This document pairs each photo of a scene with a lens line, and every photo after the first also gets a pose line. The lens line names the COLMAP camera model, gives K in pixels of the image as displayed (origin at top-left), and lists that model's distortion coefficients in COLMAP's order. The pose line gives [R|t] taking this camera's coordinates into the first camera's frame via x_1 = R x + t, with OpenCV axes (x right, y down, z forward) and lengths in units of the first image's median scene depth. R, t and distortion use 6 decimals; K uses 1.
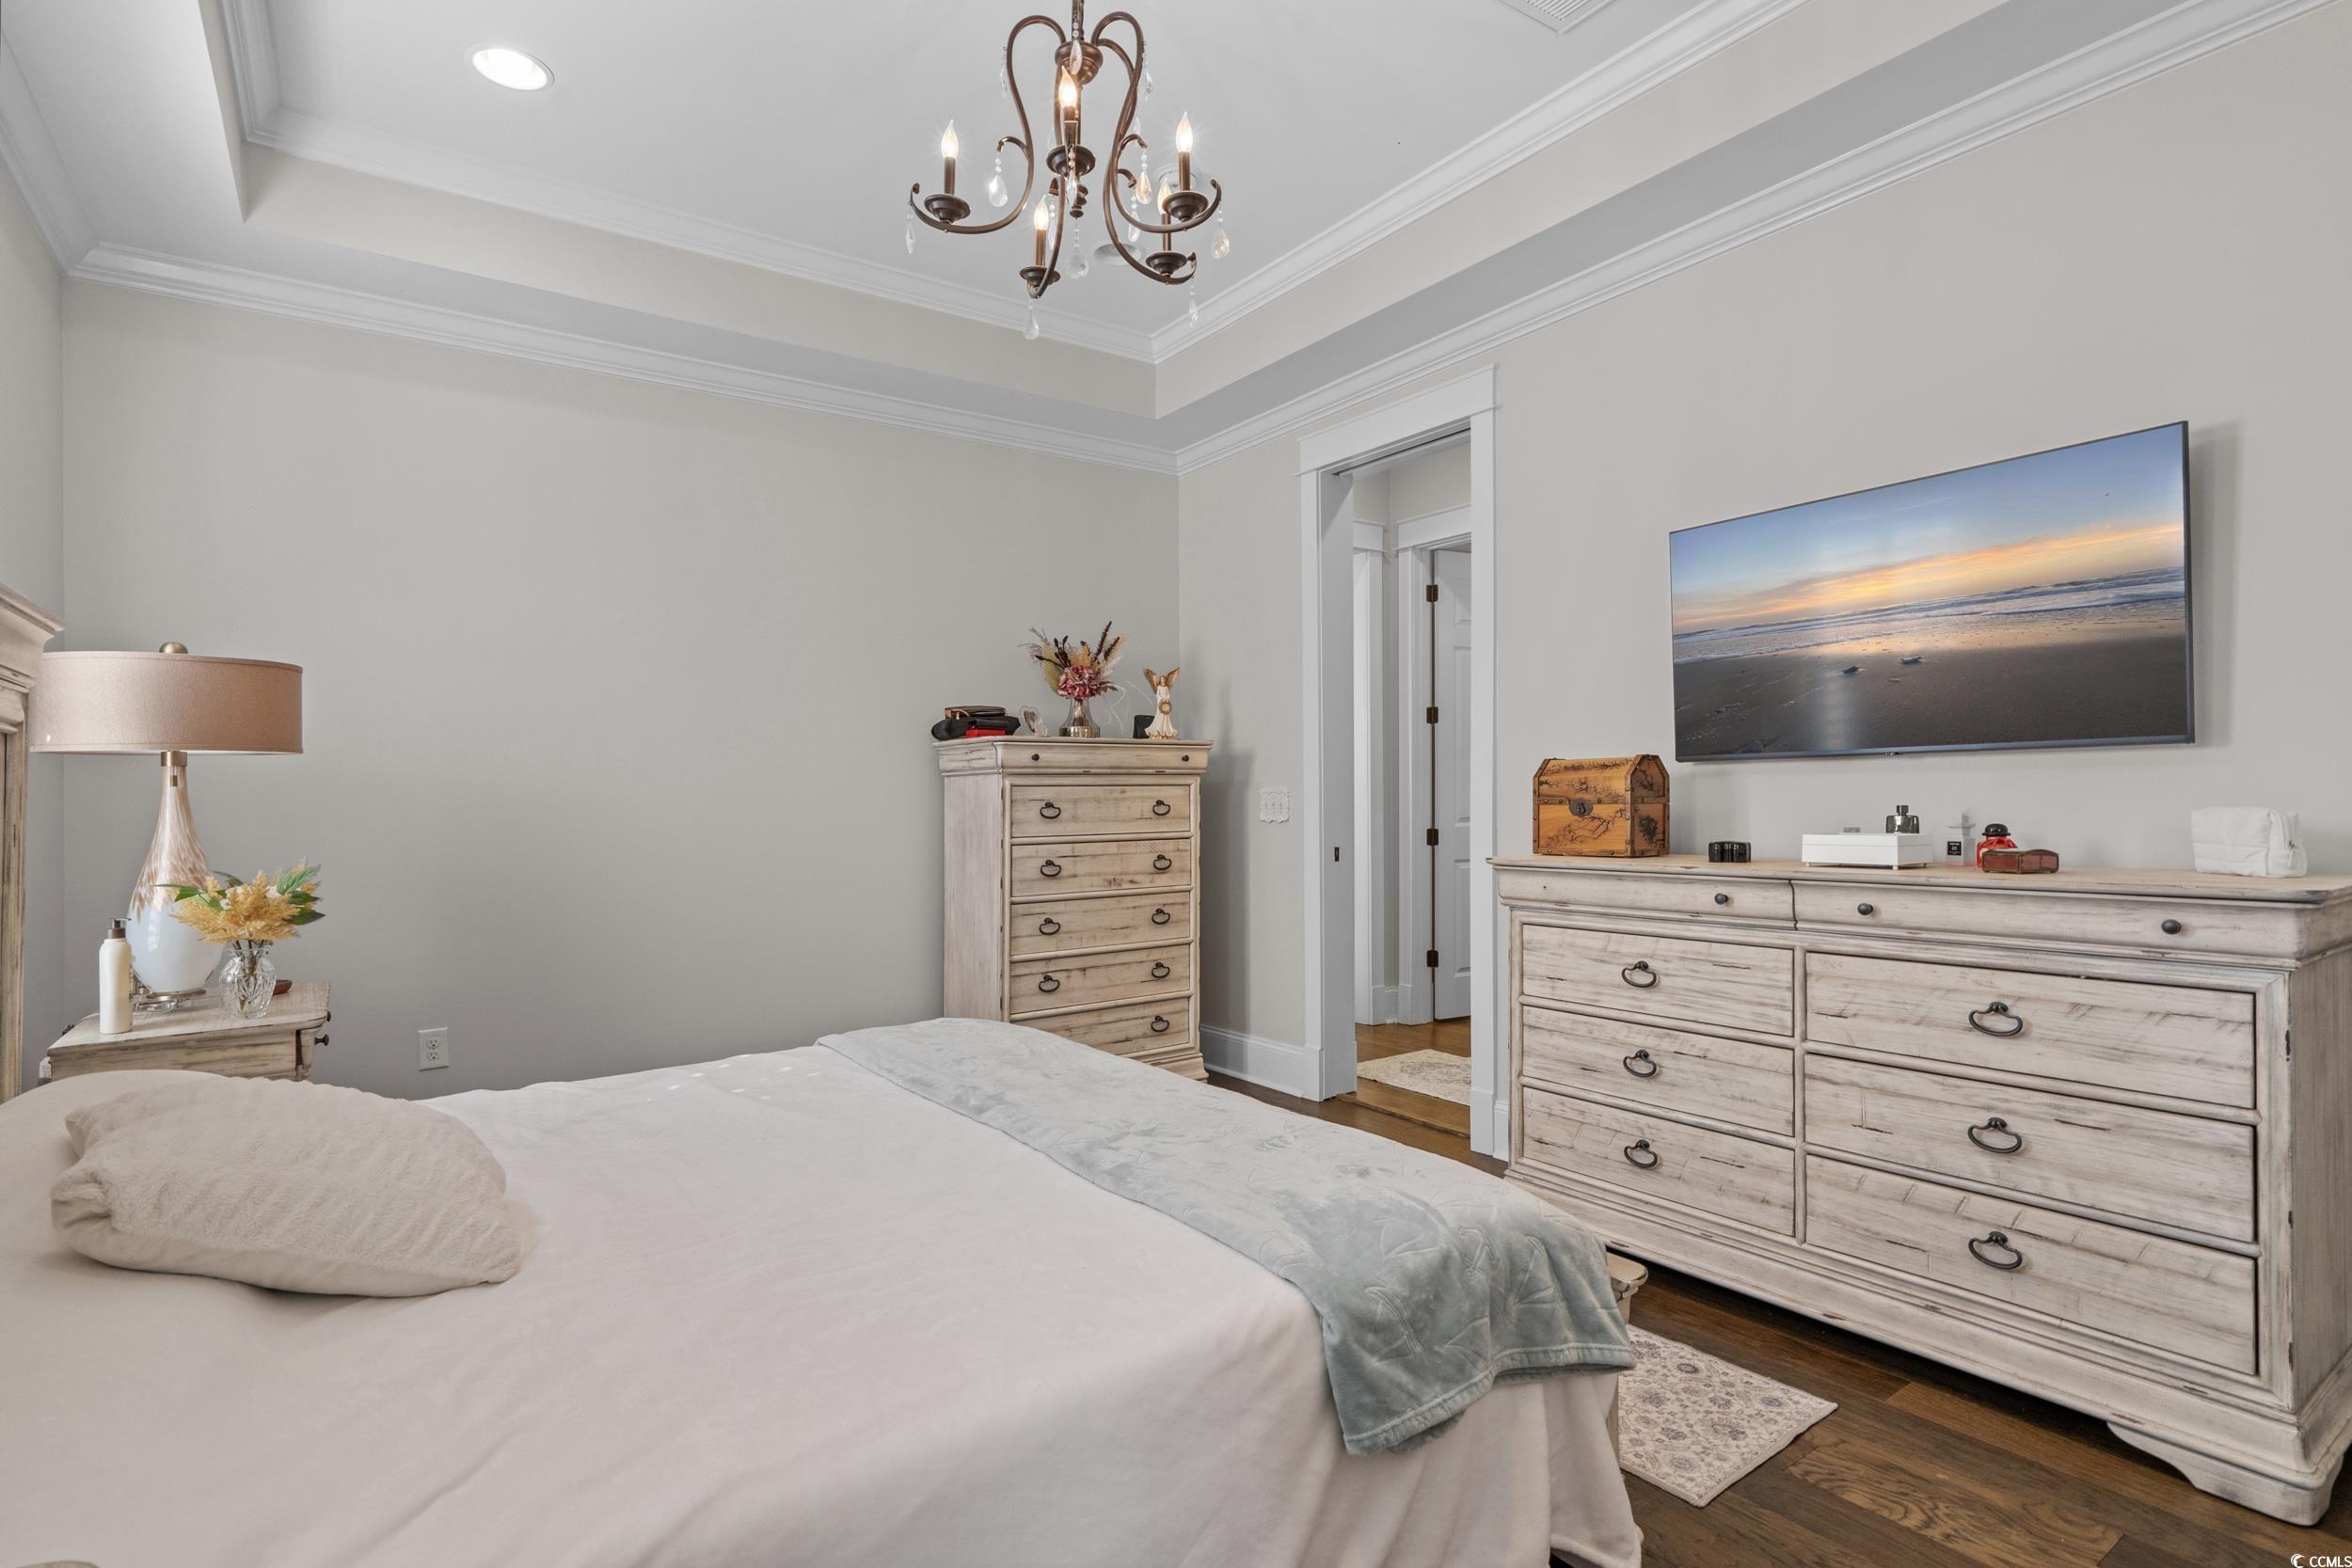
lens RADIAL K [[1126.2, 0, 1176.0], [0, 1126.2, 784.0], [0, 0, 1]] dist [0.001545, 0.000193]
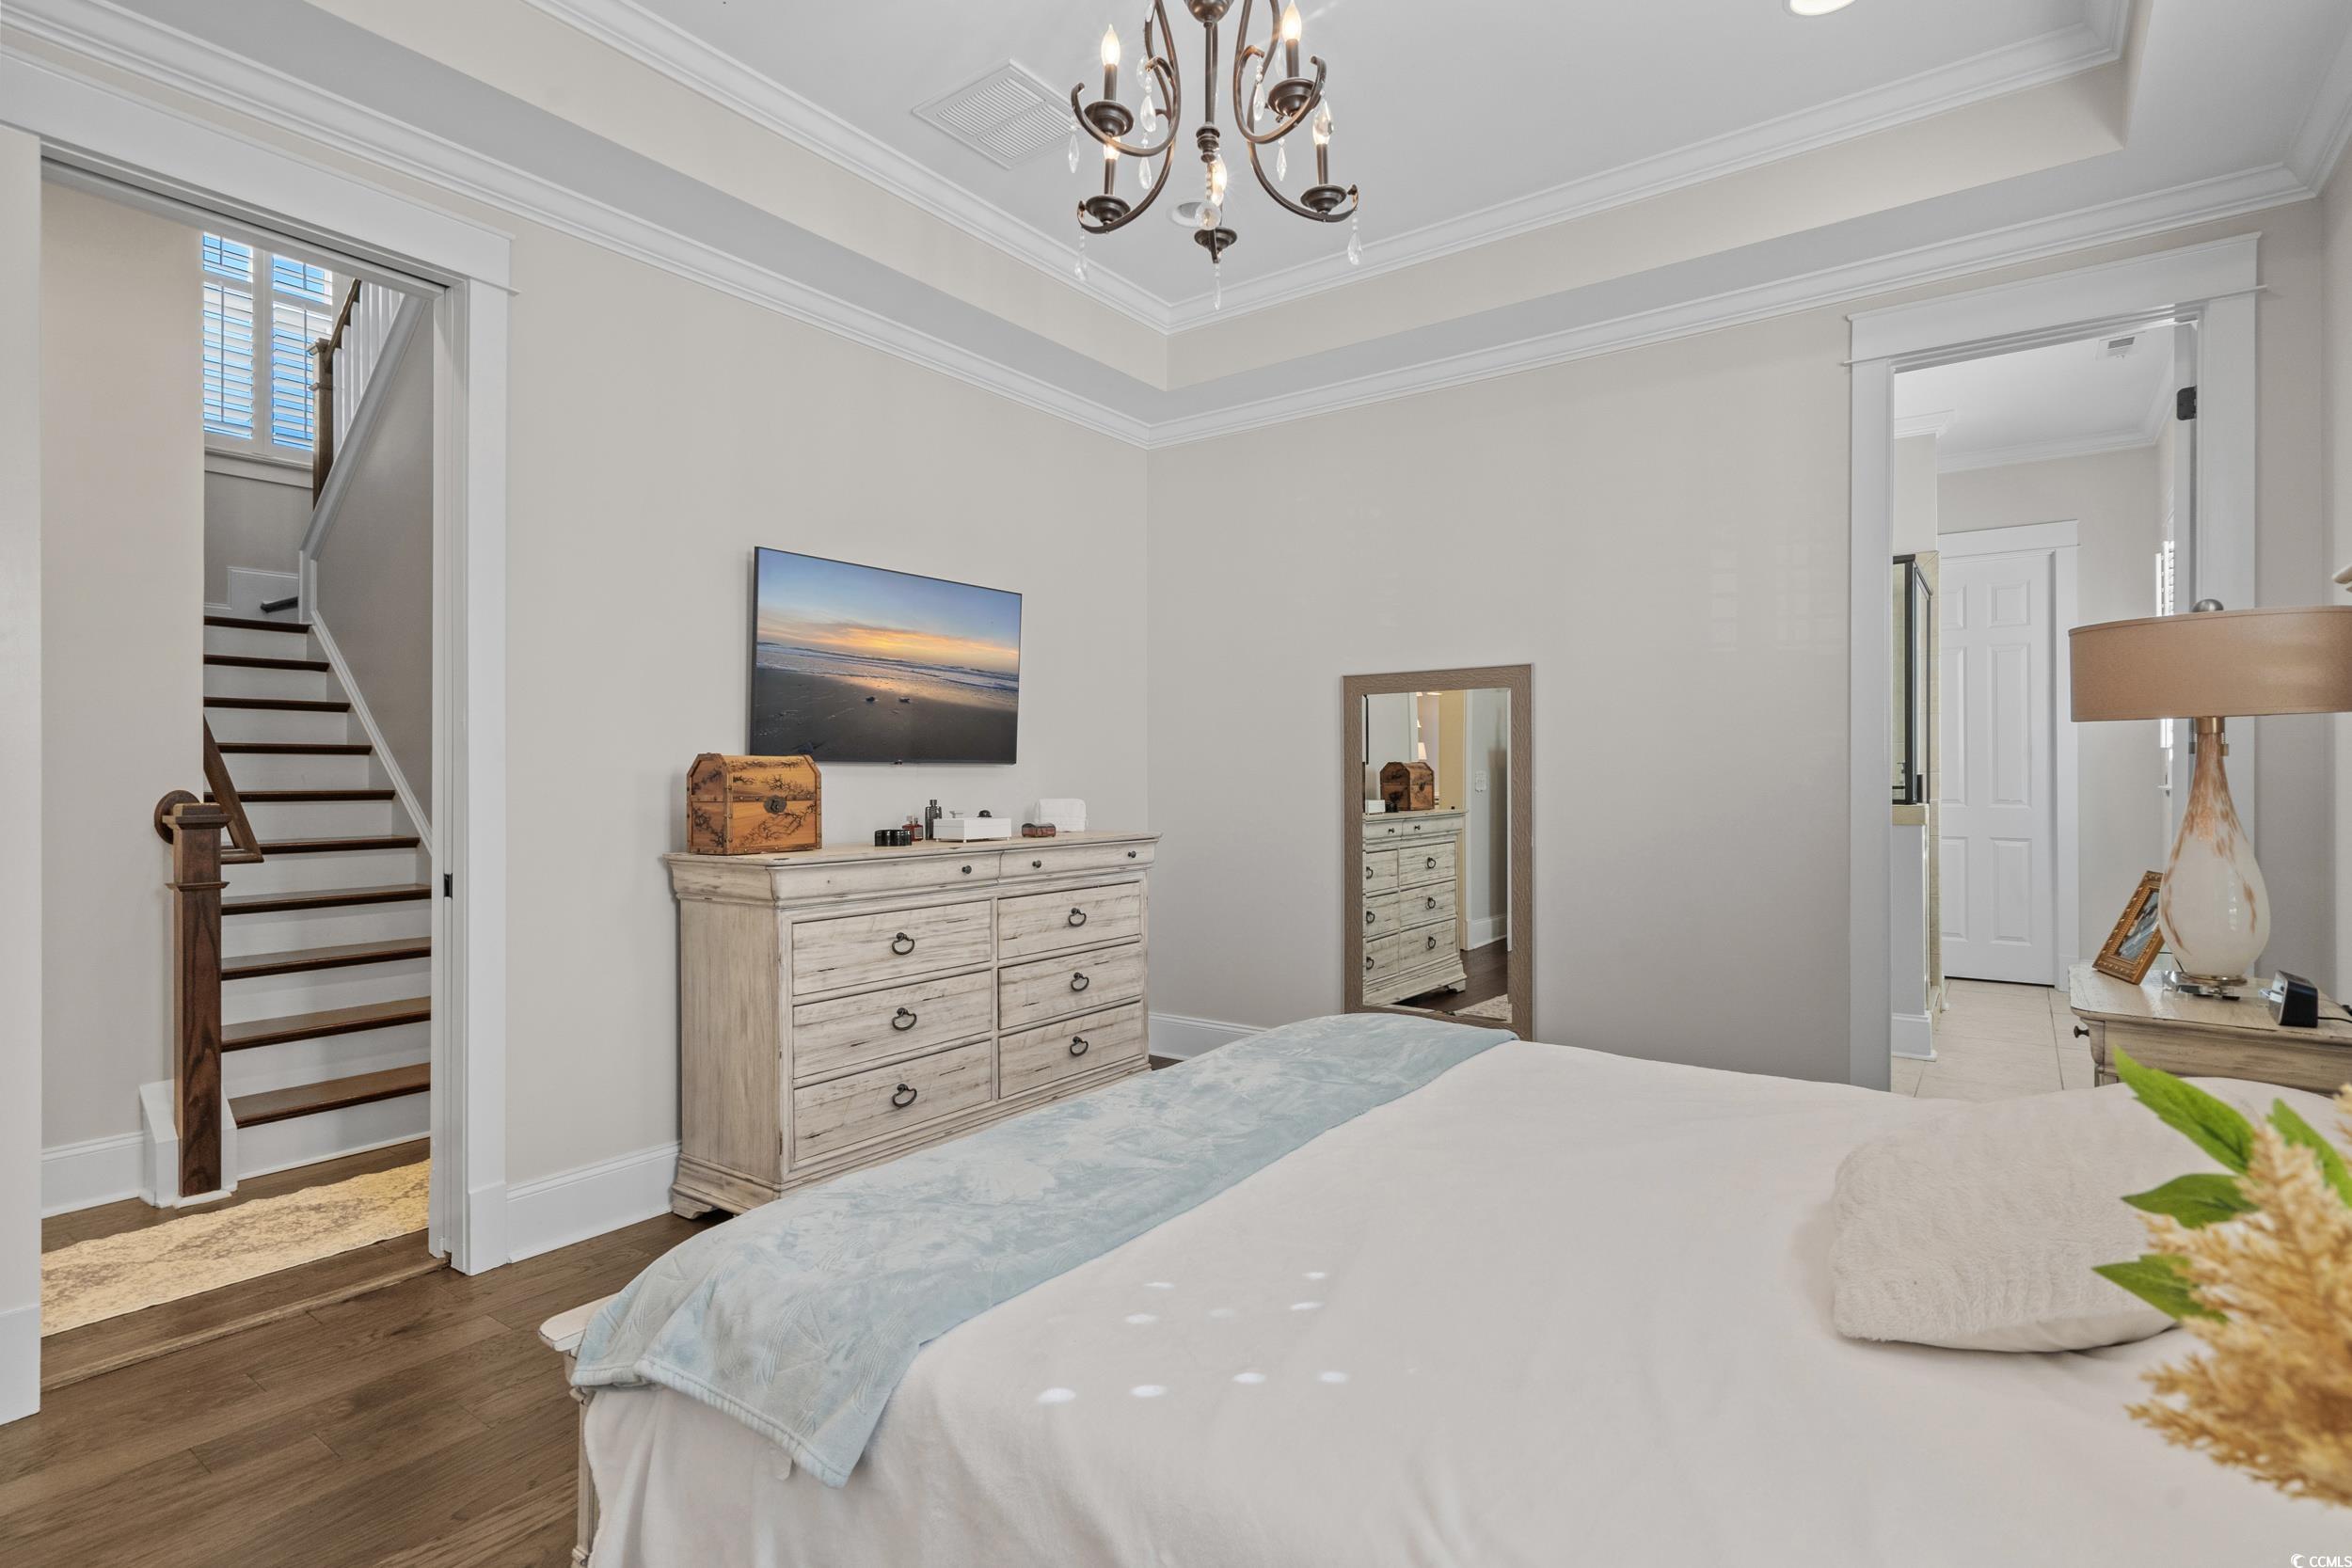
lens RADIAL K [[1126.2, 0, 1176.0], [0, 1126.2, 784.0], [0, 0, 1]] dist [0.001545, 0.000193]
pose [[-0.300612, 0.014104, 0.953642, -0.840078], [-0.004170, 0.999862, -0.016102, 0.020586], [-0.953737, -0.008817, -0.300512, 1.135948]]
